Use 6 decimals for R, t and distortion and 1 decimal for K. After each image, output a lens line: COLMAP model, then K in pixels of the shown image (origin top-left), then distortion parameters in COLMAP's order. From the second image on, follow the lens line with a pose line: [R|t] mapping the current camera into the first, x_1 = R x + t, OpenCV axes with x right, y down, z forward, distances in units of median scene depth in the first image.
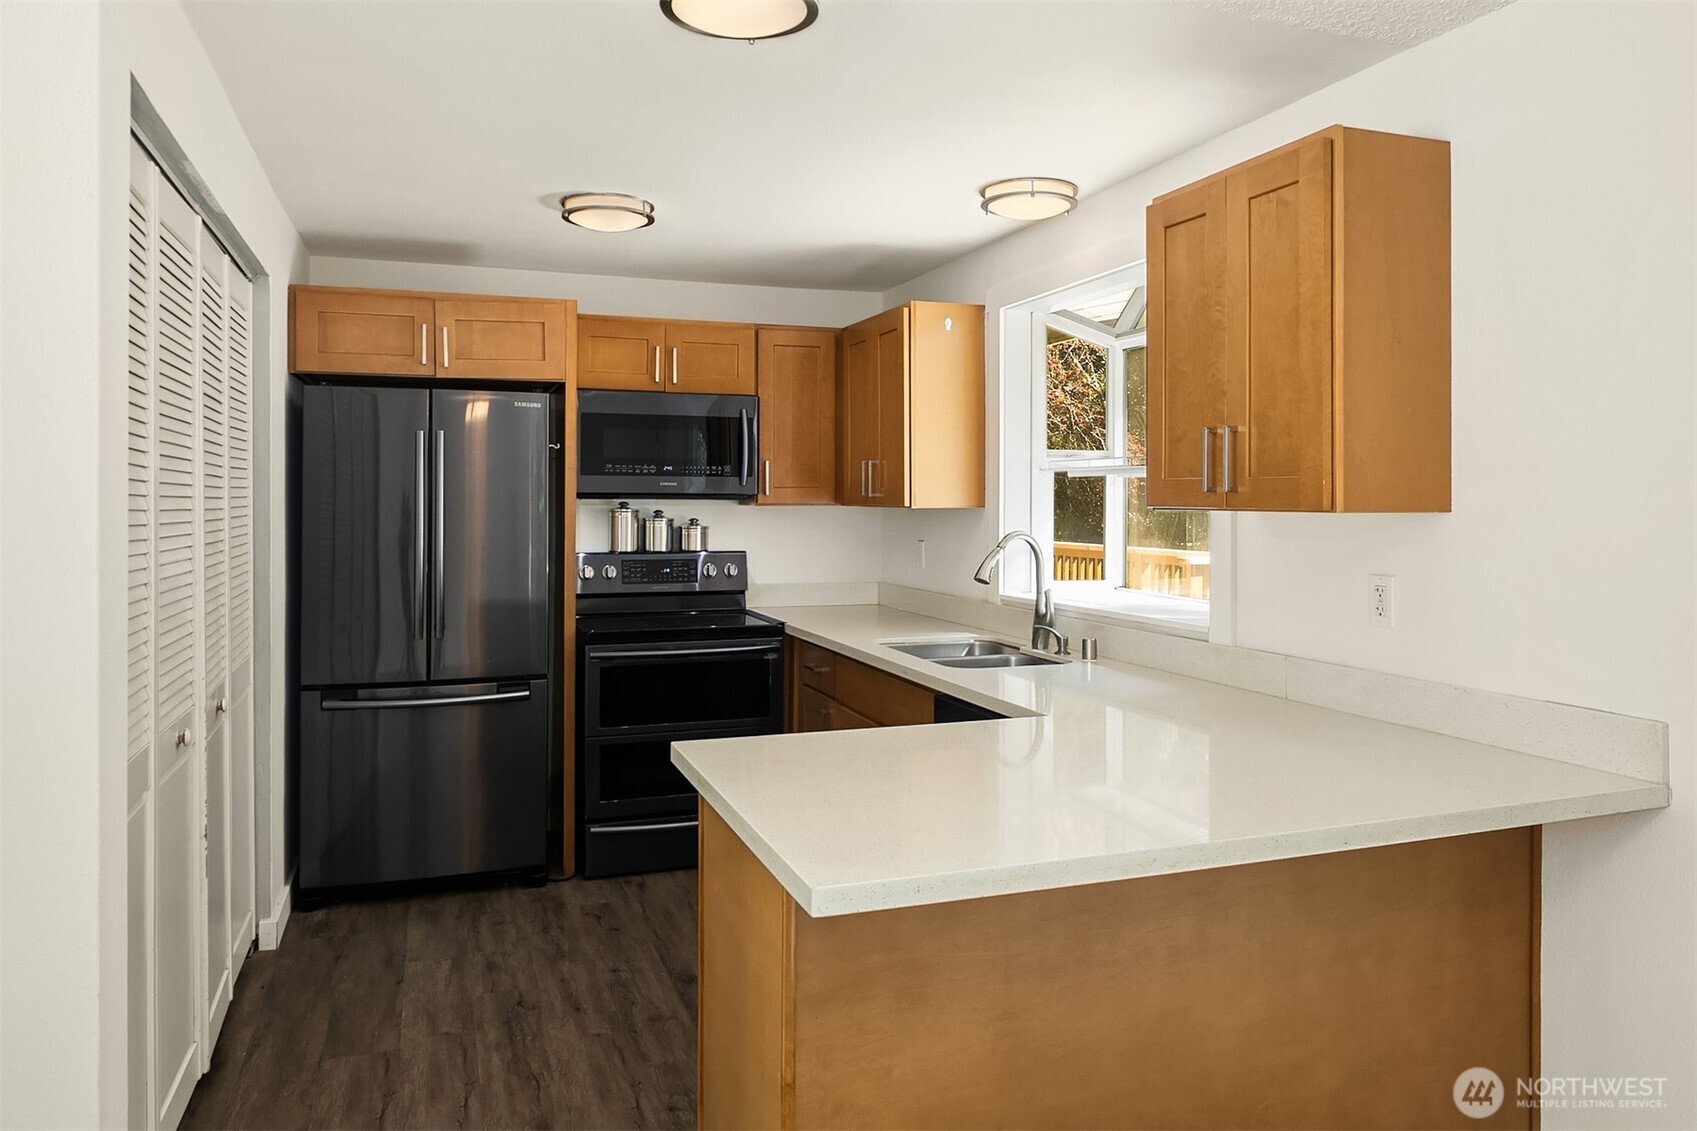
lens RADIAL K [[1170.7, 0, 846.6], [0, 1170.7, 496.6], [0, 0, 1]] dist [-0.000879, -0.000100]
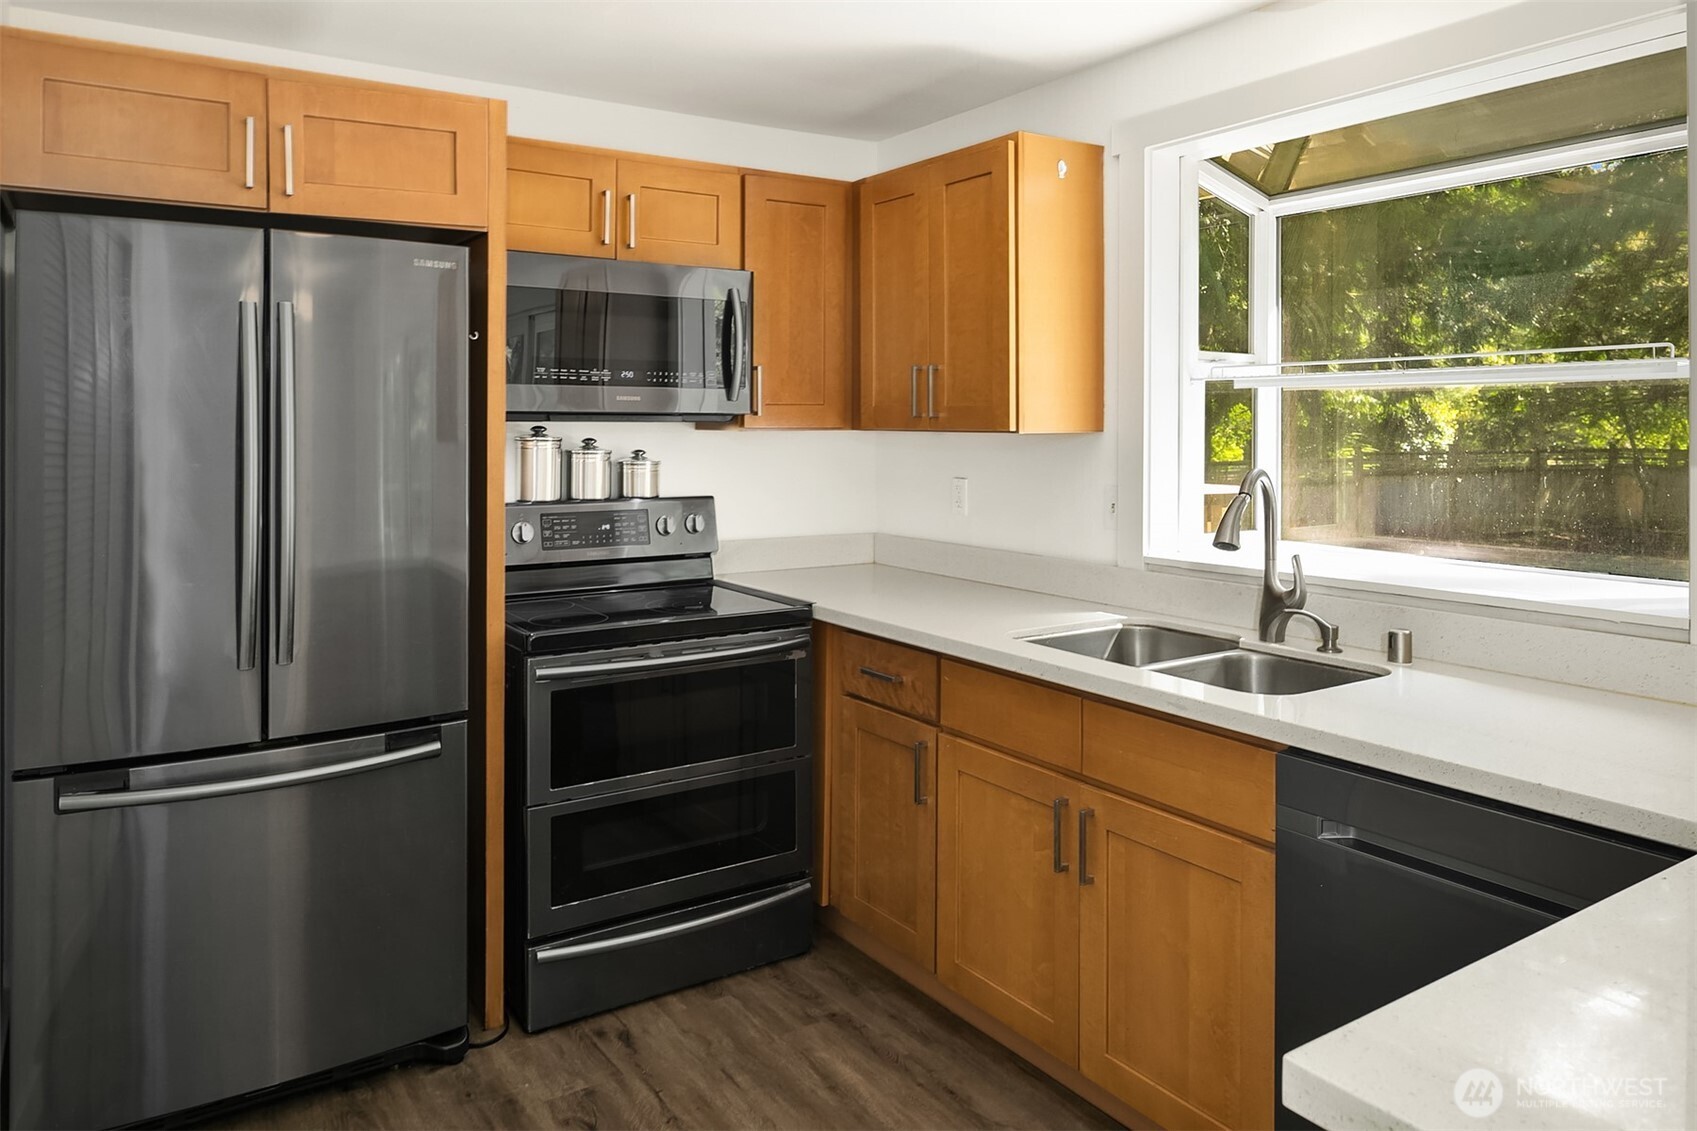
lens RADIAL K [[1163.8, 0, 852.2], [0, 1163.8, 424.0], [0, 0, 1]] dist [-0.000616, -0.001016]
pose [[0.969900, -0.002397, 0.243492, -0.200161], [0.001551, 0.999992, 0.003668, 0.001457], [-0.243499, -0.003180, 0.969896, 0.352510]]
